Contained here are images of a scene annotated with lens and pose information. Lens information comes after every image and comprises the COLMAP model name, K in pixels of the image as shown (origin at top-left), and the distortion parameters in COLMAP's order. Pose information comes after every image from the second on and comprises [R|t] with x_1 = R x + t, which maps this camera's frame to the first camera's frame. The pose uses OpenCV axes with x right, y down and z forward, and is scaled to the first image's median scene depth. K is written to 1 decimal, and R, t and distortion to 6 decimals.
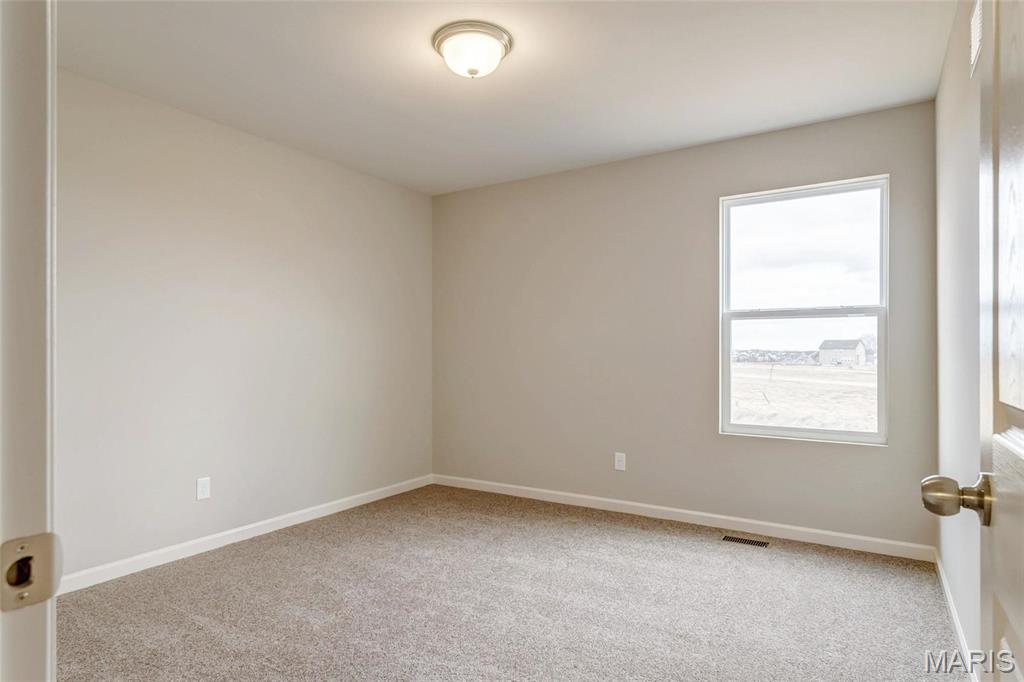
lens RADIAL K [[586.0, 0, 516.1], [0, 586.0, 357.9], [0, 0, 1]] dist [0.004374, 0.002750]
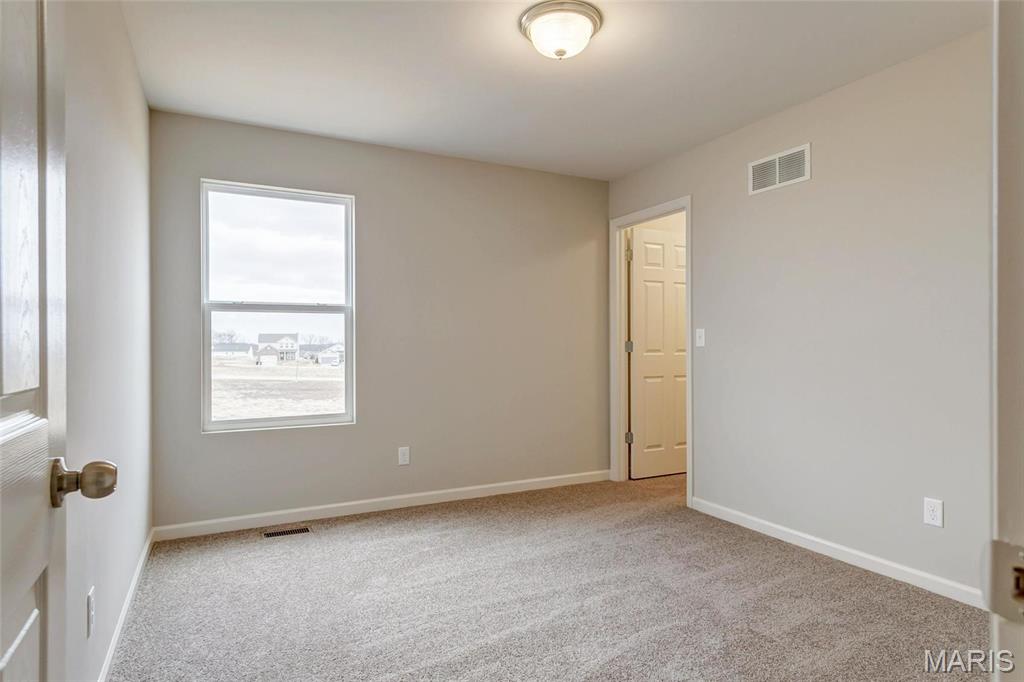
lens RADIAL K [[571.2, 0, 512.0], [0, 571.2, 341.0], [0, 0, 1]] dist [-0.004069, -0.000941]
pose [[0.515061, 0.002381, 0.857150, -0.188765], [0.011779, 0.999882, -0.009856, -0.001159], [-0.857073, 0.015173, 0.514972, 0.120214]]
